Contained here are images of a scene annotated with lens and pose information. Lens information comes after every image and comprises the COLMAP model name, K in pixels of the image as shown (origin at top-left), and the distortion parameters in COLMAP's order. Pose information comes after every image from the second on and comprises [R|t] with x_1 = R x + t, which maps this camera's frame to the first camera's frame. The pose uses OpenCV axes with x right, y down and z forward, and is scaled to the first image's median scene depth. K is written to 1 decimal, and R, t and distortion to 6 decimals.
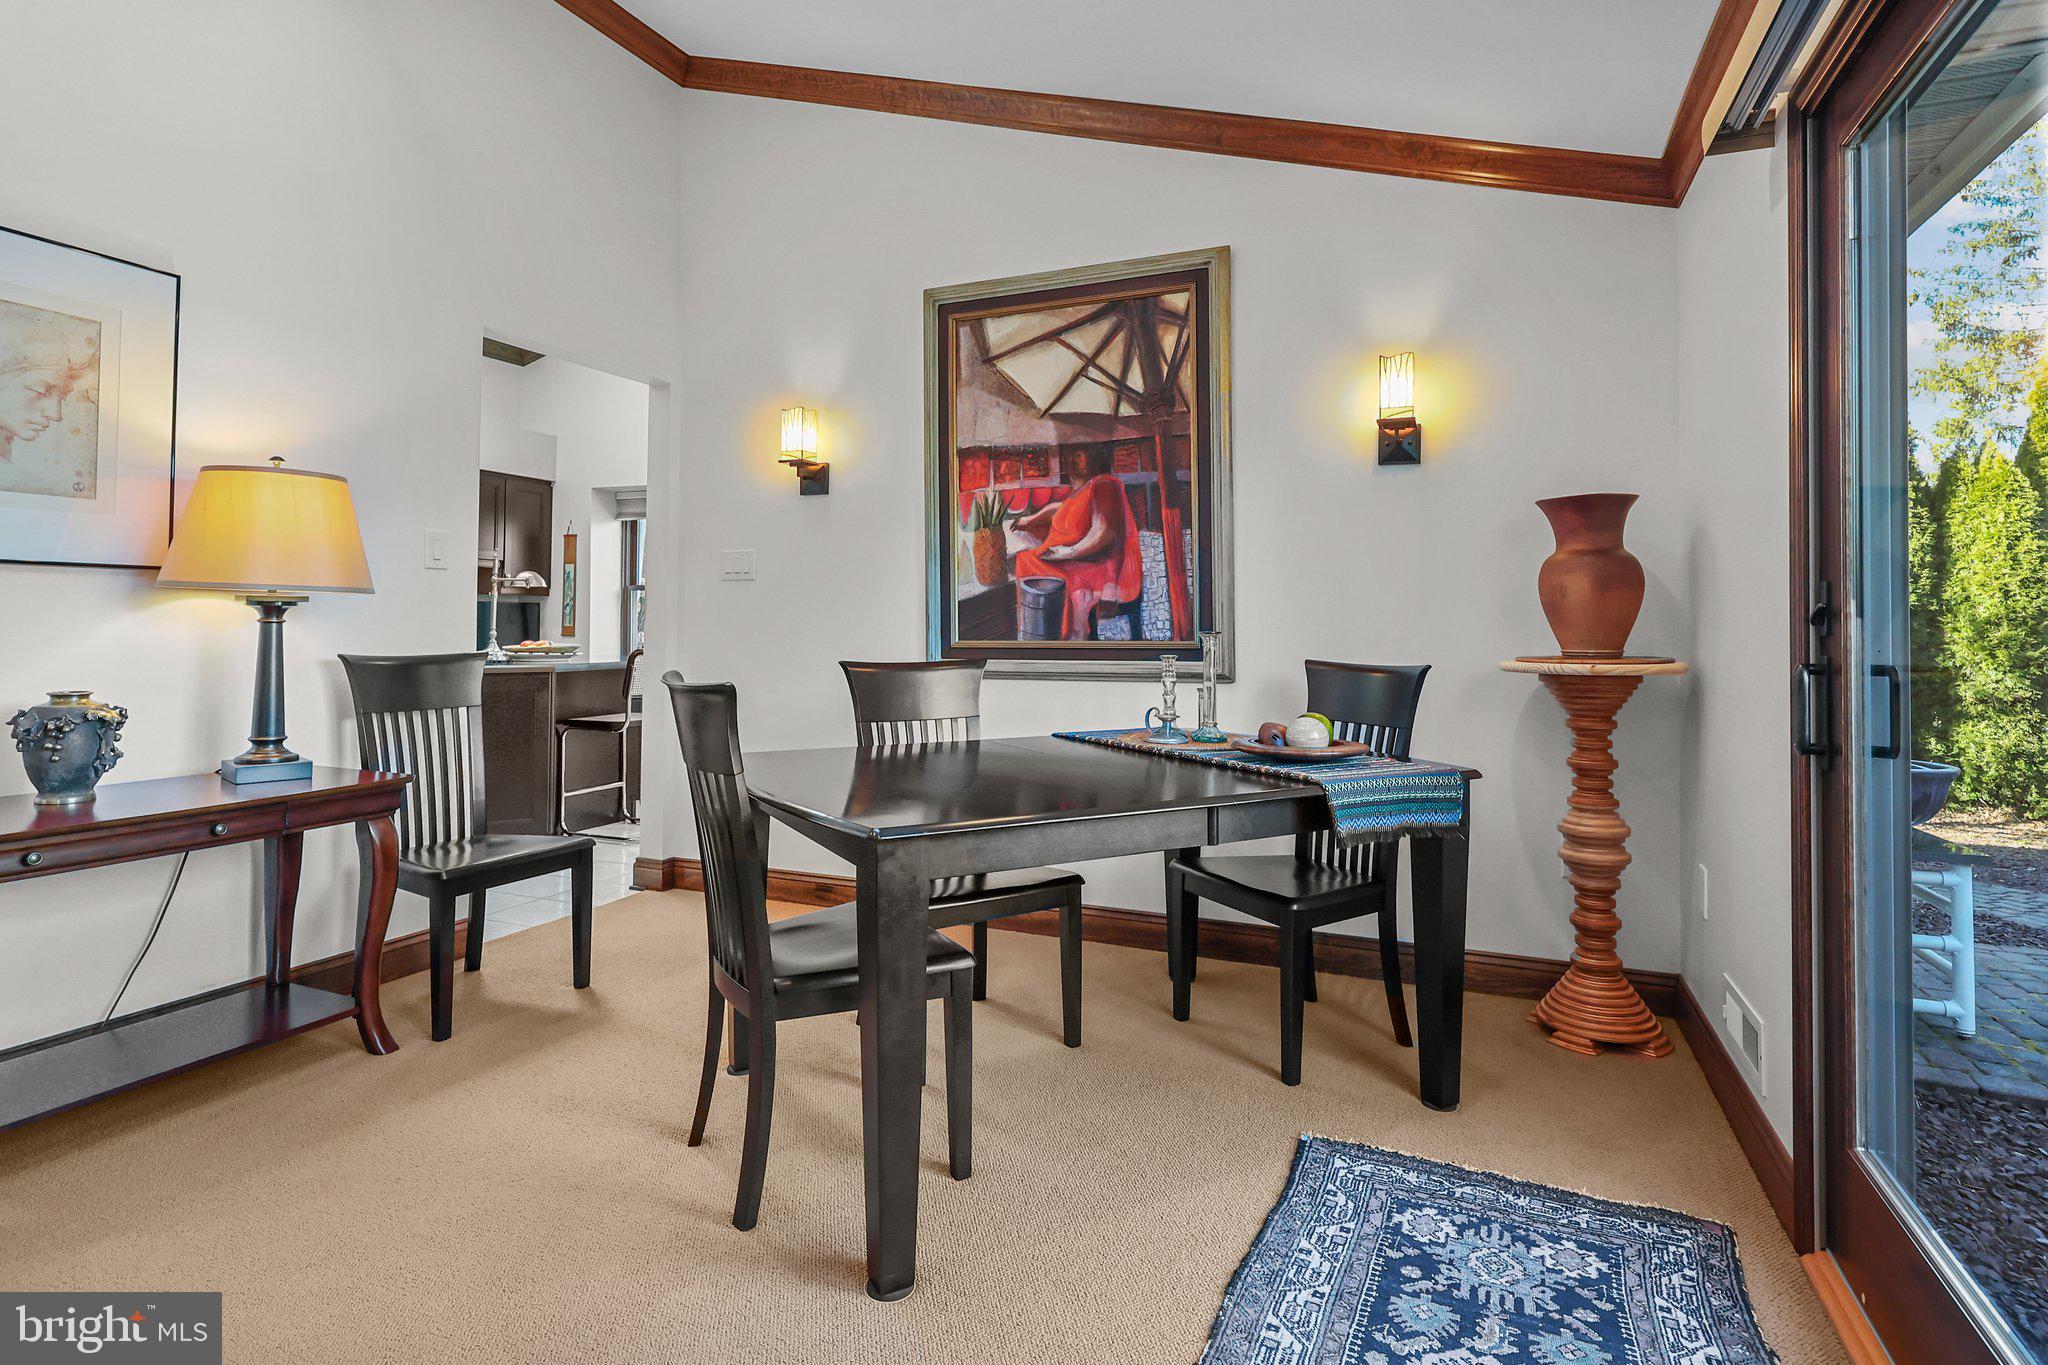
lens RADIAL K [[1053.9, 0, 1014.7], [0, 1053.9, 594.3], [0, 0, 1]] dist [0.005122, -0.003674]
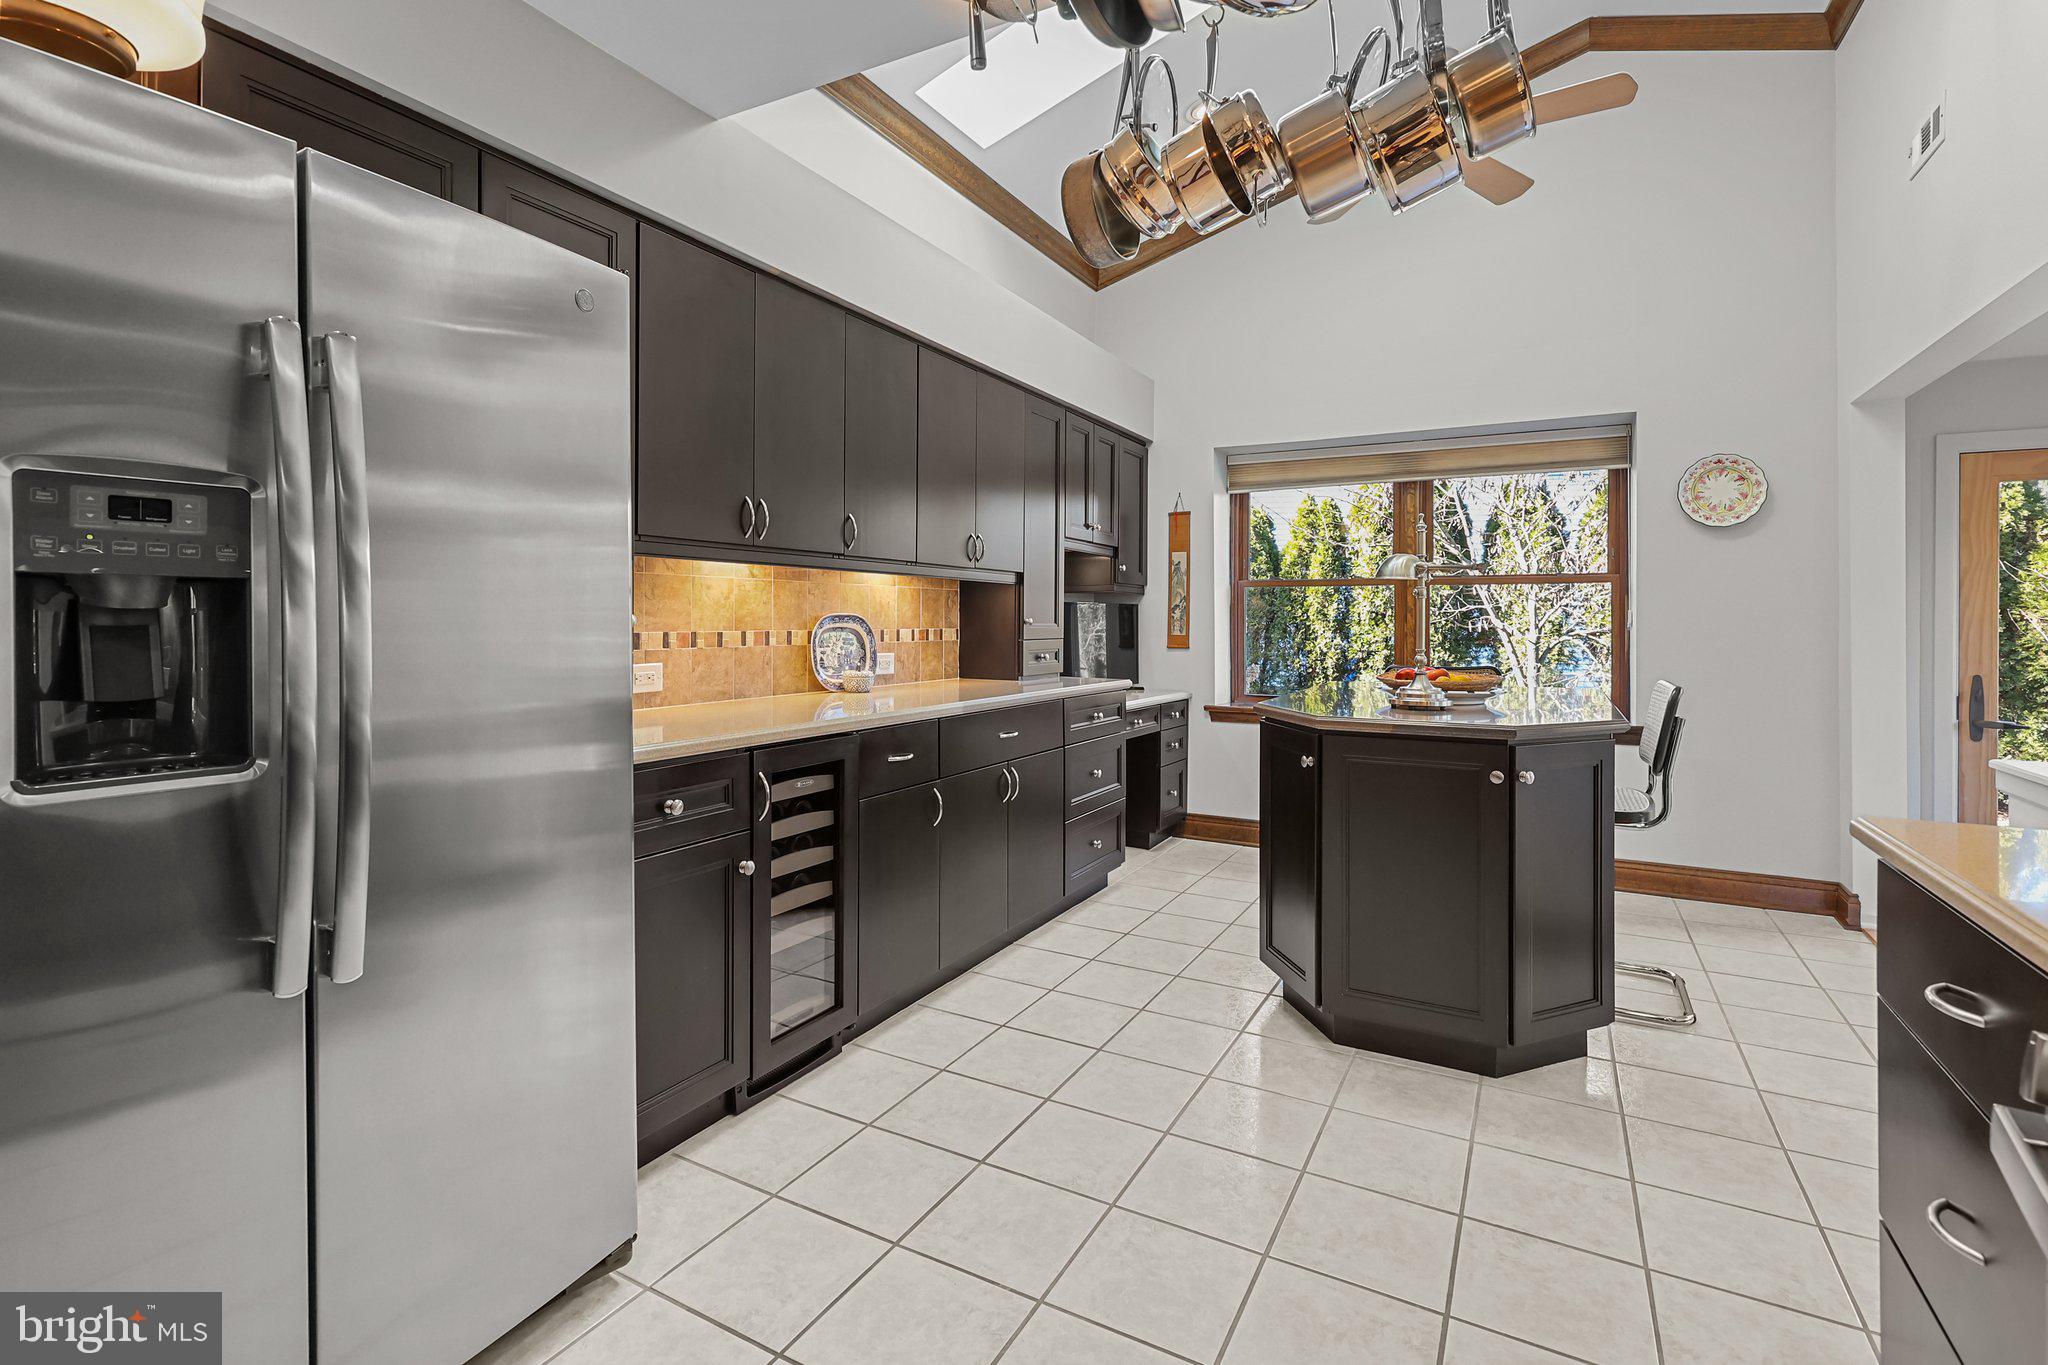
lens RADIAL K [[952.4, 0, 1014.4], [0, 952.4, 620.3], [0, 0, 1]] dist [0.001696, -0.000419]
pose [[0.993468, -0.003976, -0.114044, -0.929978], [0.007198, 0.999586, 0.027850, 0.000727], [0.113886, -0.028489, 0.993085, 0.631599]]
